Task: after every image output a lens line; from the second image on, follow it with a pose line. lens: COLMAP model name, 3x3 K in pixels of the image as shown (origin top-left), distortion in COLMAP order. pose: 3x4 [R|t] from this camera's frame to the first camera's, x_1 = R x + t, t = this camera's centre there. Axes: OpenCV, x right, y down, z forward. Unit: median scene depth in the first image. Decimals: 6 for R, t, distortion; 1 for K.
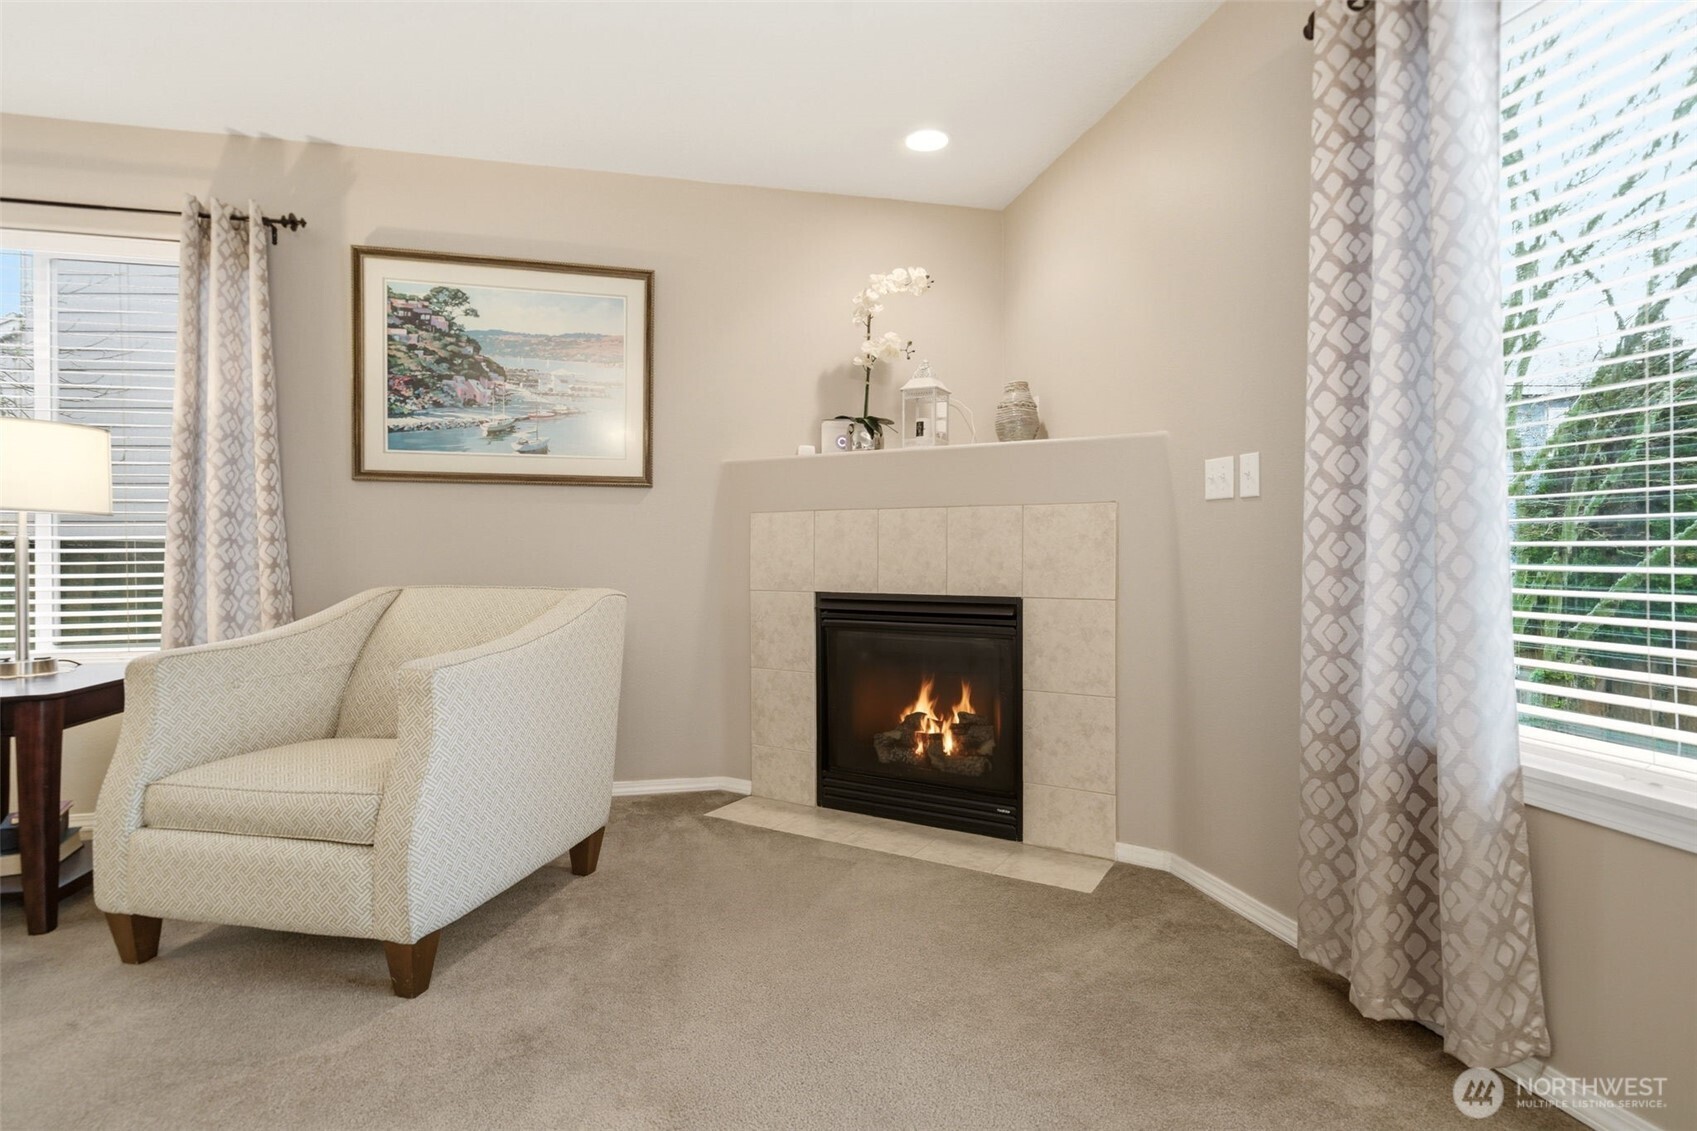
lens RADIAL K [[863.8, 0, 872.2], [0, 863.8, 551.6], [0, 0, 1]] dist [-0.001913, 0.001828]
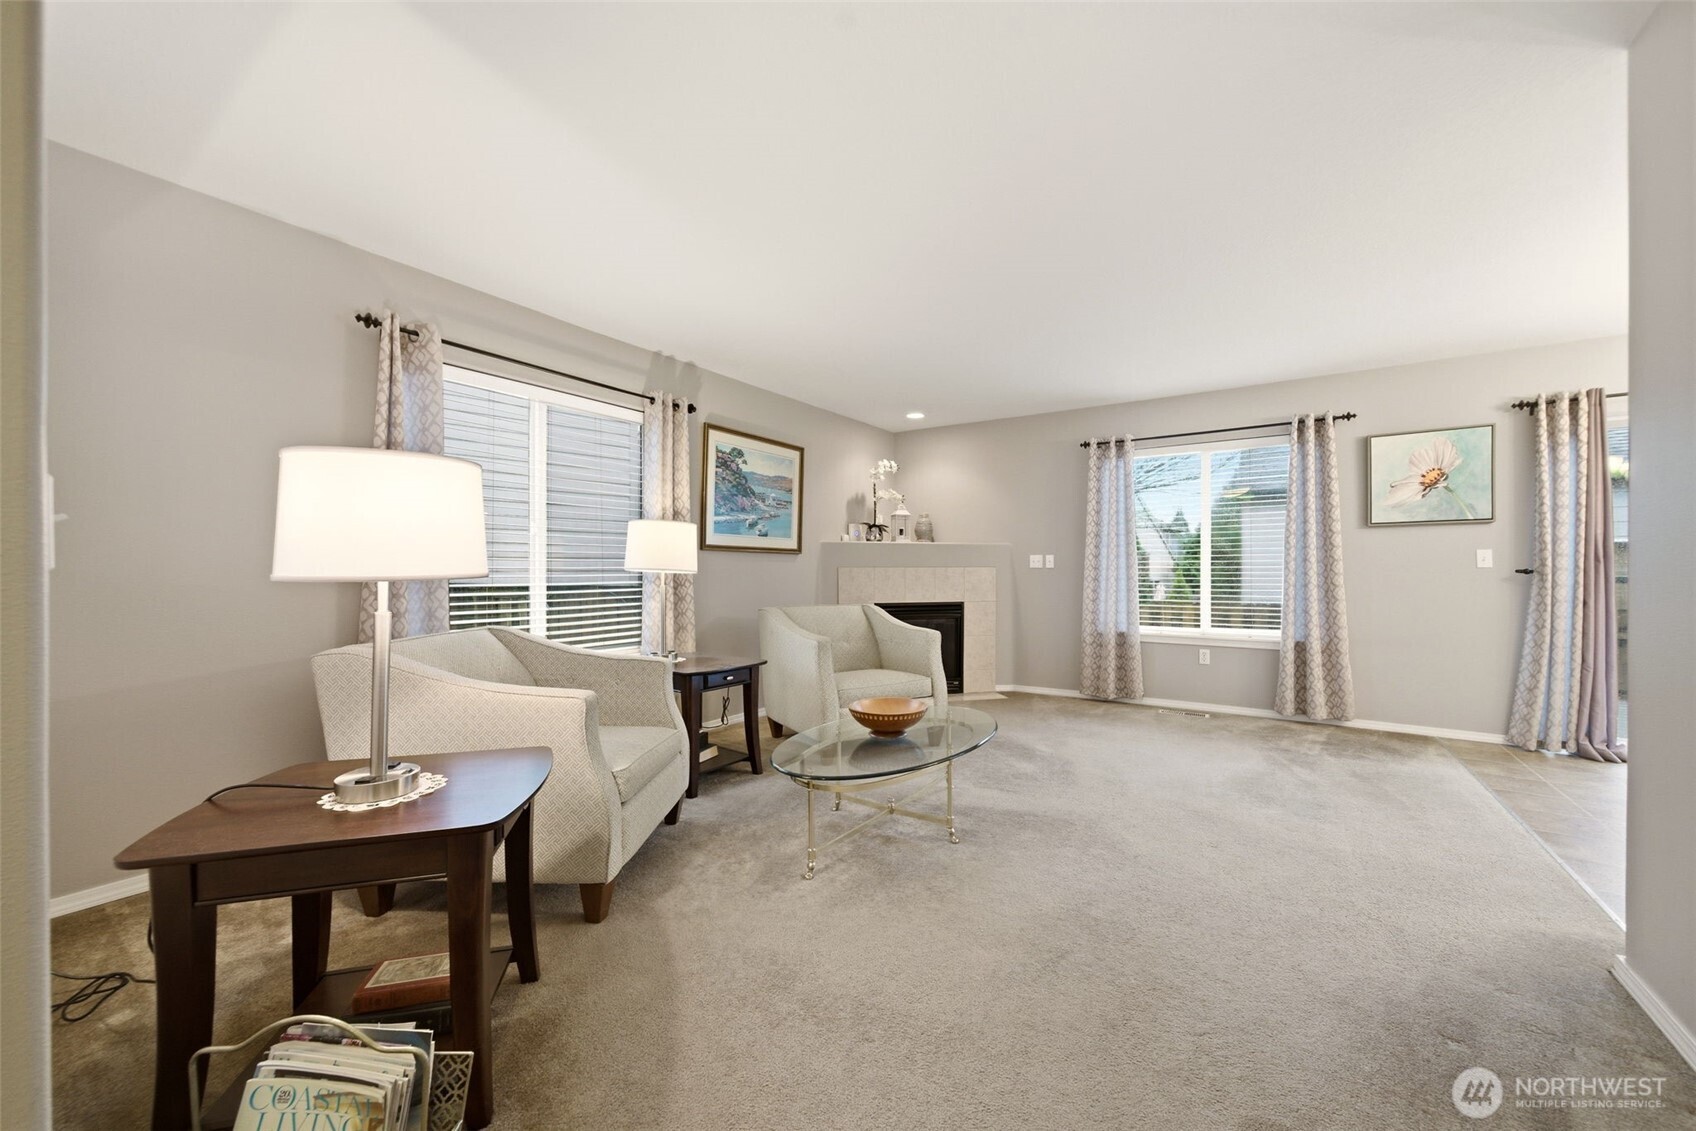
lens RADIAL K [[635.0, 0, 865.8], [0, 635.0, 560.5], [0, 0, 1]] dist [0.004068, 0.001304]
pose [[0.727008, 0.010790, 0.686544, -1.340822], [-0.001428, 0.999898, -0.014203, -0.042430], [-0.686628, 0.009345, 0.726949, -0.225660]]
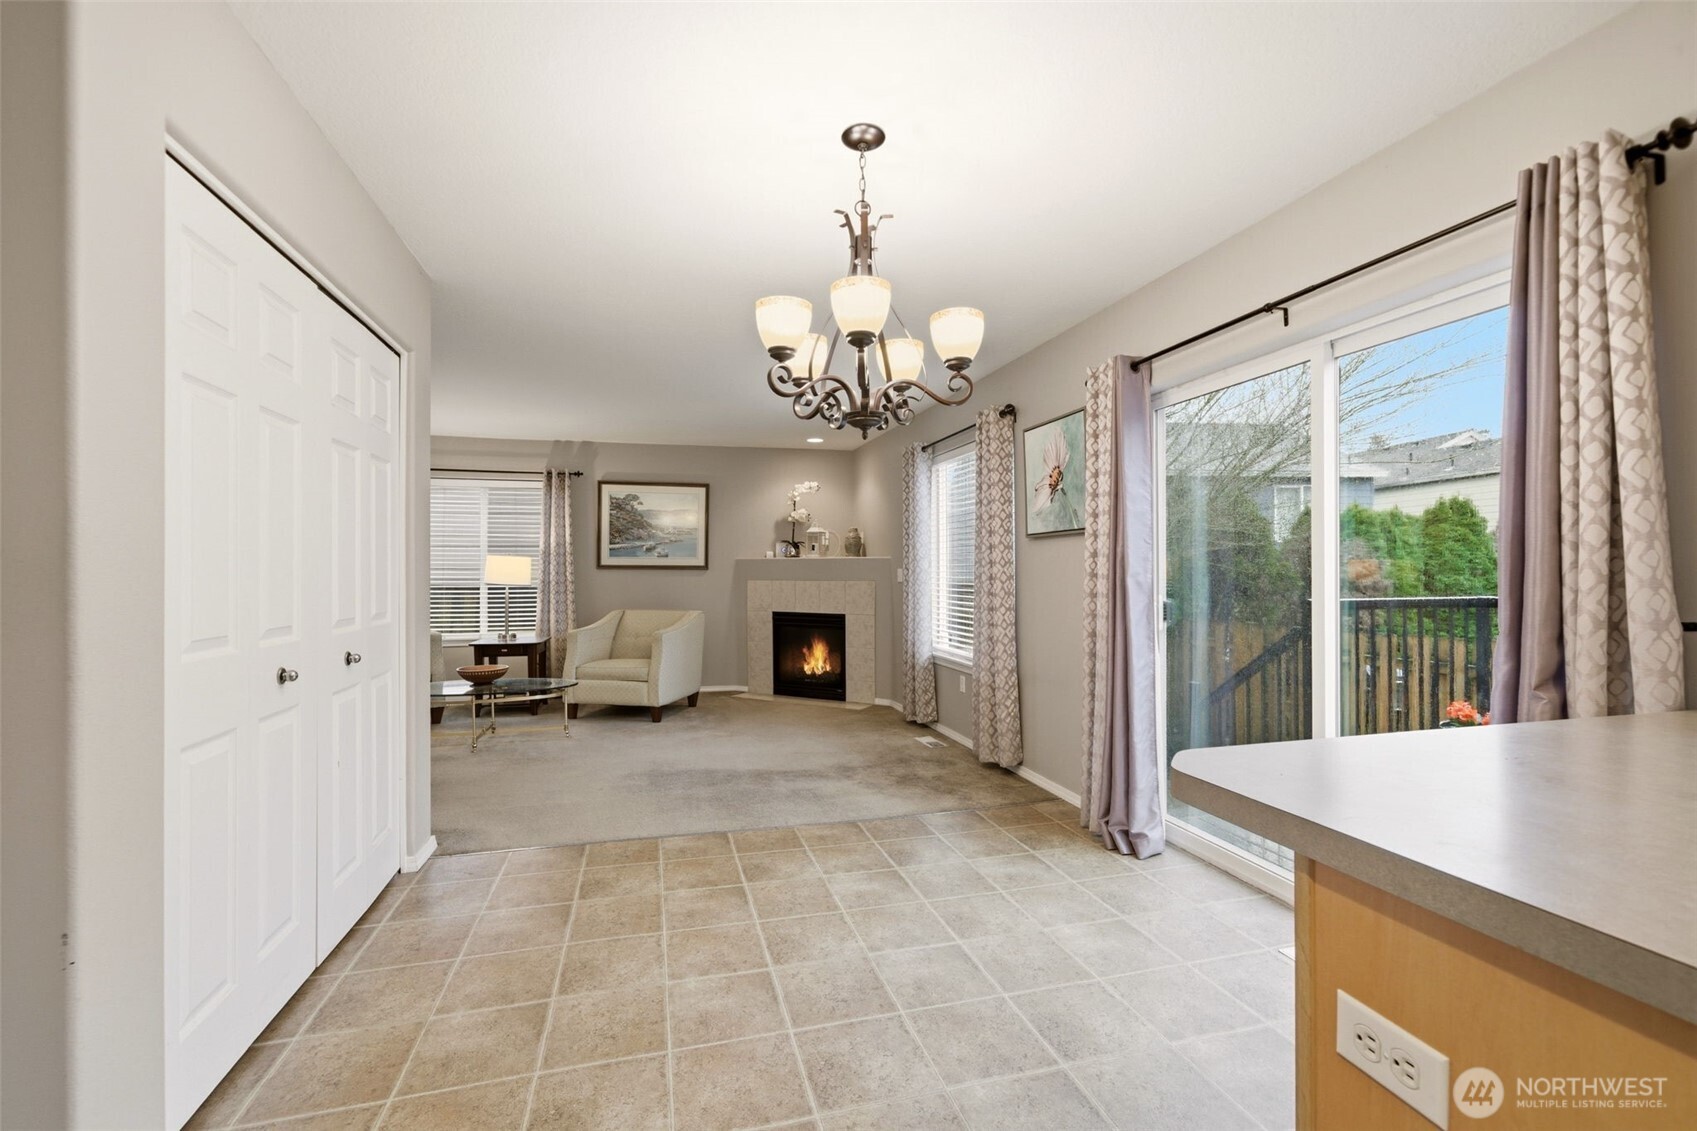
lens RADIAL K [[792.7, 0, 835.0], [0, 792.7, 560.6], [0, 0, 1]] dist [-0.001412, 0.001471]
pose [[0.999959, 0.001469, -0.008916, 0.154235], [-0.001599, 0.999893, -0.014520, -0.077802], [0.008894, 0.014534, 0.999855, -1.488846]]
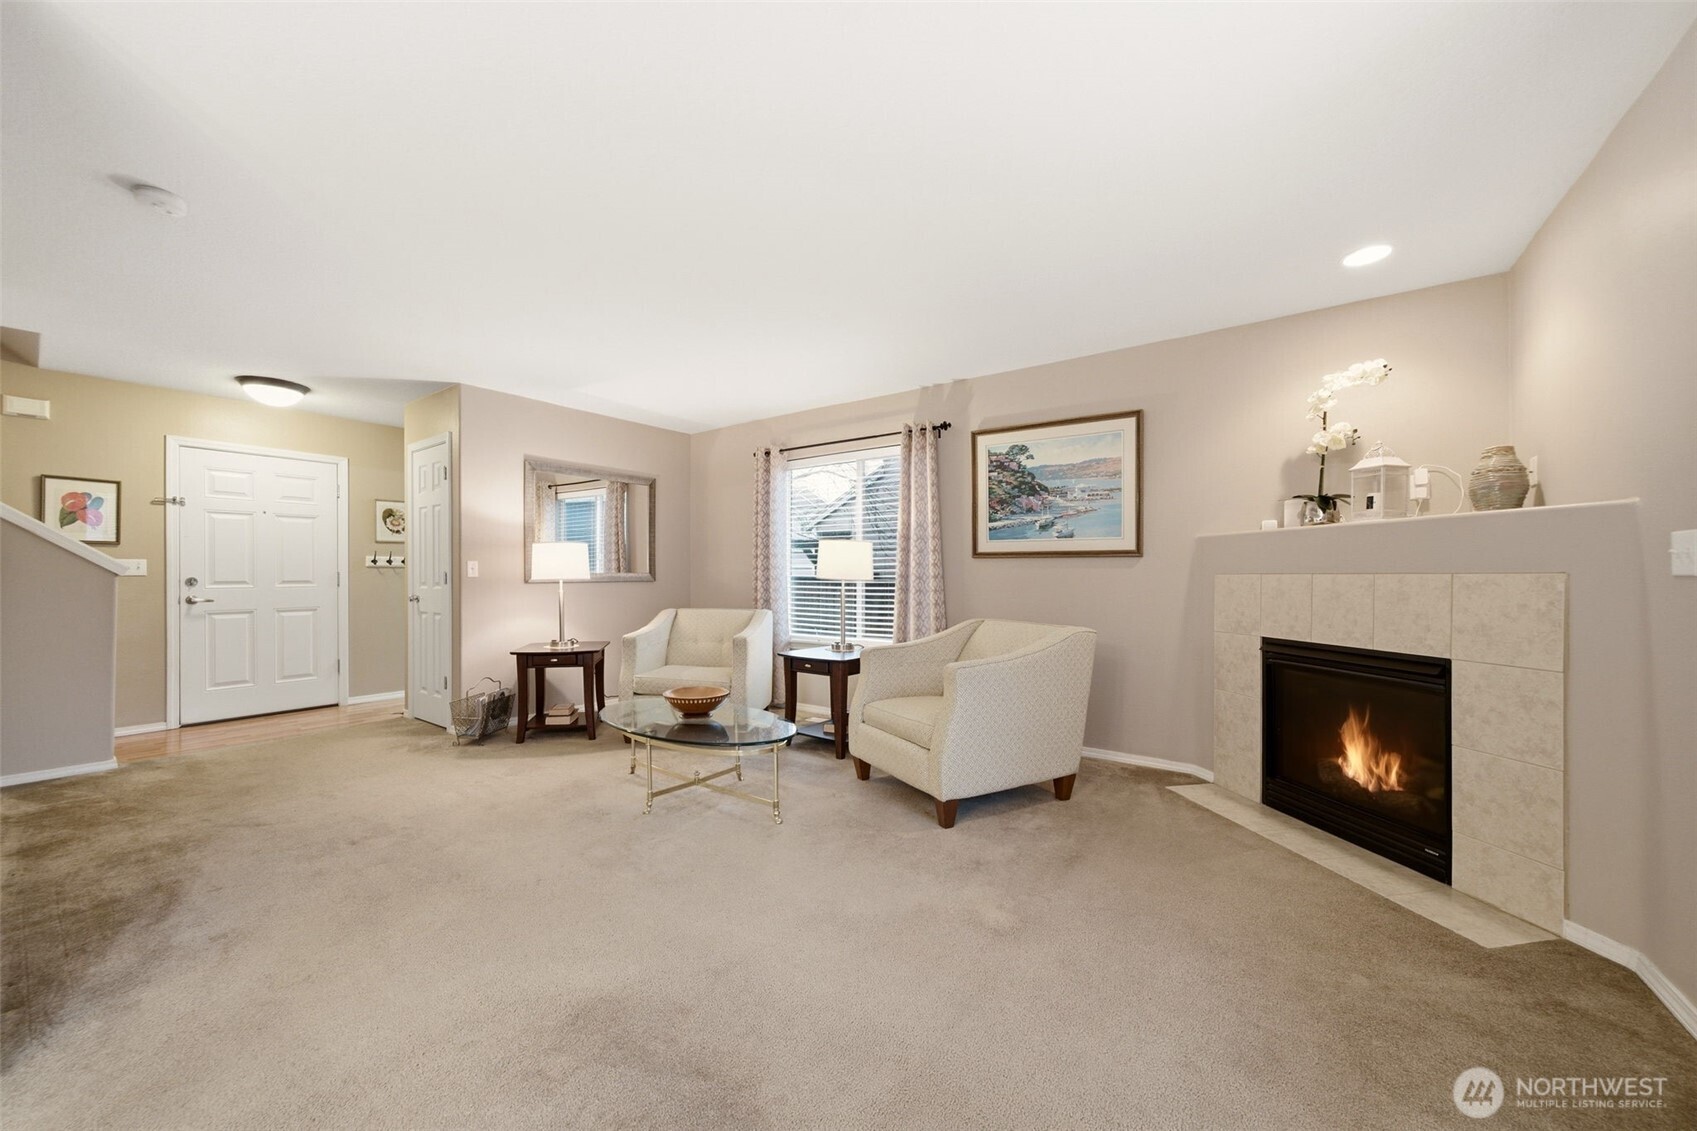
lens RADIAL K [[625.7, 0, 851.5], [0, 625.7, 578.7], [0, 0, 1]] dist [-0.008372, 0.004231]
pose [[0.649762, 0.006215, -0.760112, 0.263749], [-0.002373, 0.999978, 0.006147, -0.048274], [0.760134, -0.002190, 0.649763, -0.072251]]
